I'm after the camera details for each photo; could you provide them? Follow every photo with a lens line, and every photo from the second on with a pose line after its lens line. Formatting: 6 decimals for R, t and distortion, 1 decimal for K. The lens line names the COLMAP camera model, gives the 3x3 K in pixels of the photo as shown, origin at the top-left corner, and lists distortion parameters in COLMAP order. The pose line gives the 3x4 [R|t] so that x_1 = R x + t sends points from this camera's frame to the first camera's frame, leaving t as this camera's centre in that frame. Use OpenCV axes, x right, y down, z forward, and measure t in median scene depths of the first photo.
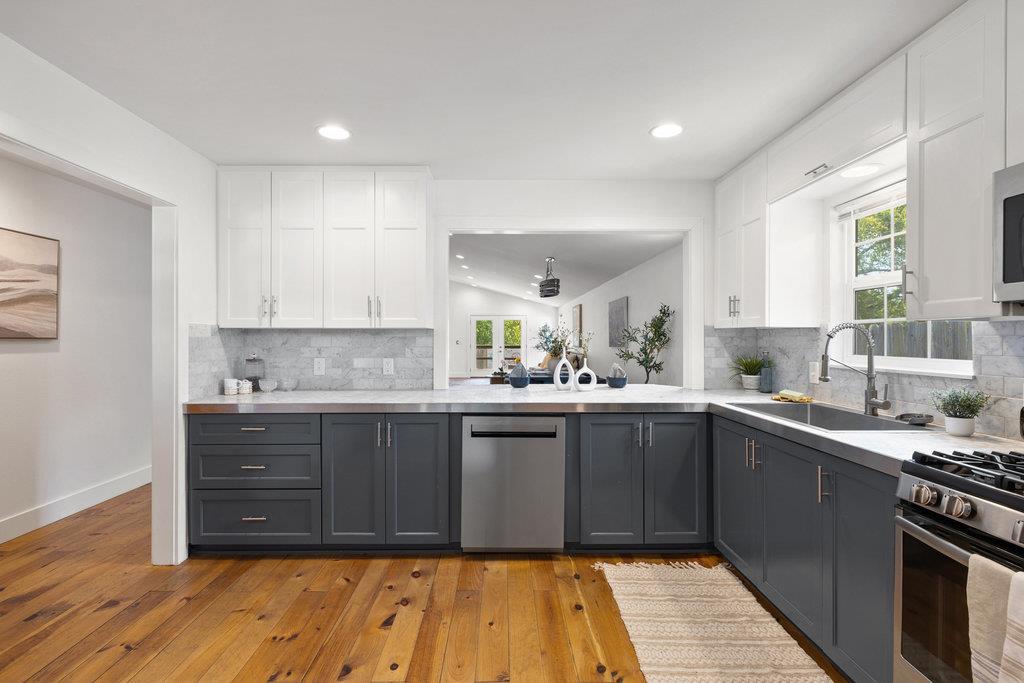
lens RADIAL K [[465.1, 0, 508.2], [0, 465.1, 339.9], [0, 0, 1]] dist [0.001040, -0.000080]
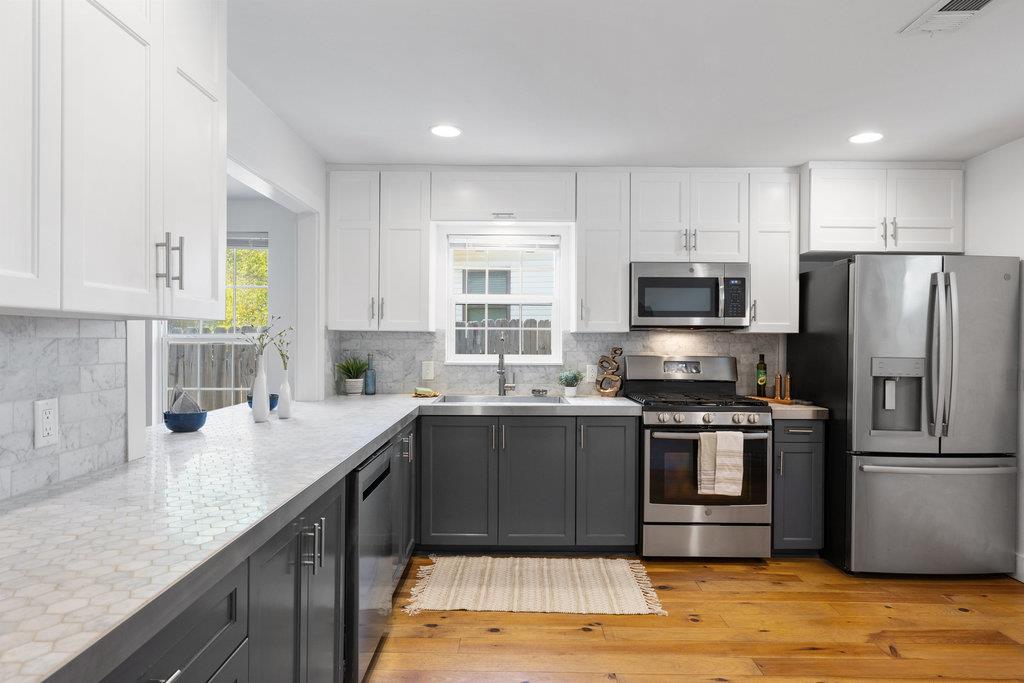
lens RADIAL K [[602.1, 0, 511.3], [0, 602.1, 341.9], [0, 0, 1]] dist [-0.000883, 0.000154]
pose [[0.021299, -0.005360, 0.999759, -0.902155], [-0.003867, 0.999978, 0.005444, -0.010834], [-0.999766, -0.003982, 0.021278, 0.804748]]
